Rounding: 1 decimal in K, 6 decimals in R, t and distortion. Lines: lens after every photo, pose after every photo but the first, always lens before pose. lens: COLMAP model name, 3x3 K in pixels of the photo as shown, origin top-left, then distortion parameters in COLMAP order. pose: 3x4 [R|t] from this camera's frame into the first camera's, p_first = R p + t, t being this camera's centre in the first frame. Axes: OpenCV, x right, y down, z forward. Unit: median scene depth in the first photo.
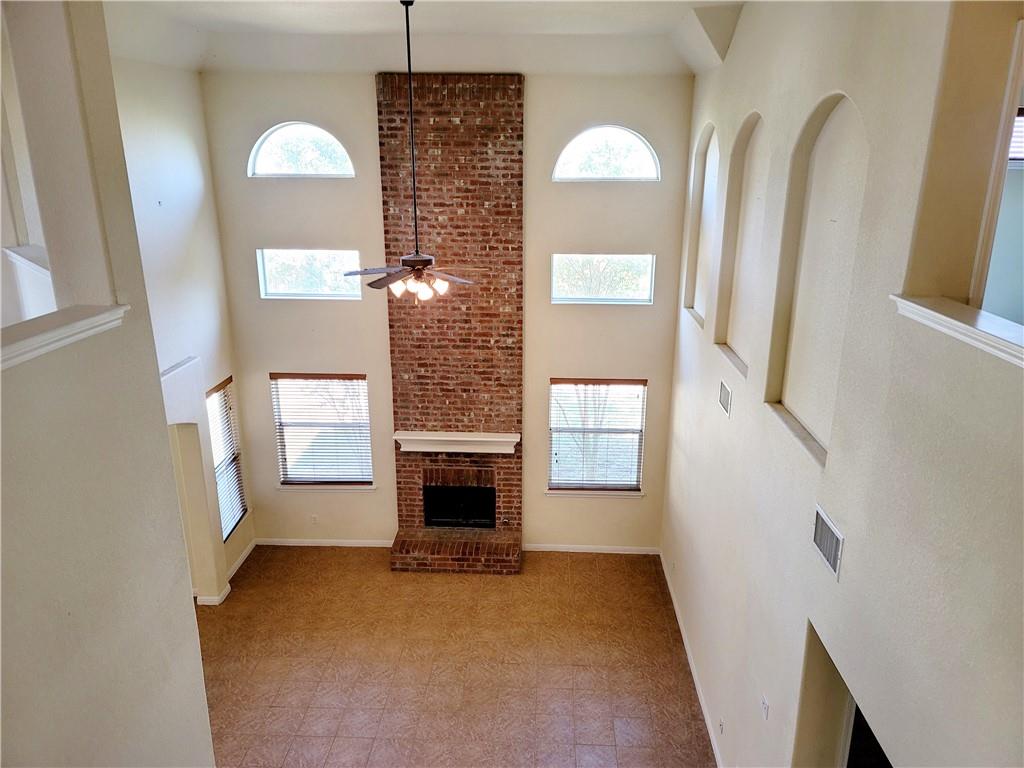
lens RADIAL K [[758.7, 0, 514.2], [0, 758.7, 382.5], [0, 0, 1]] dist [0.051574, -0.030254]
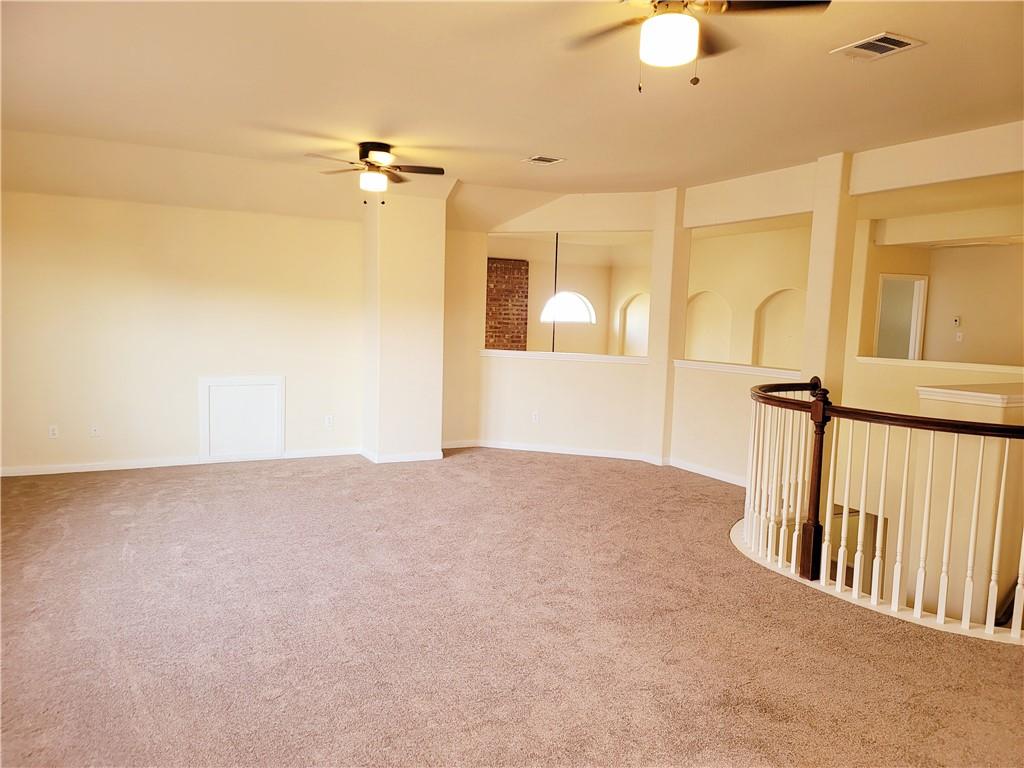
lens RADIAL K [[758.7, 0, 510.7], [0, 758.7, 386.1], [0, 0, 1]] dist [0.051574, -0.030254]
pose [[0.864789, -0.026257, 0.501448, -0.841518], [0.124331, 0.978732, -0.163171, 0.130075], [-0.486499, 0.203454, 0.849662, -0.336458]]
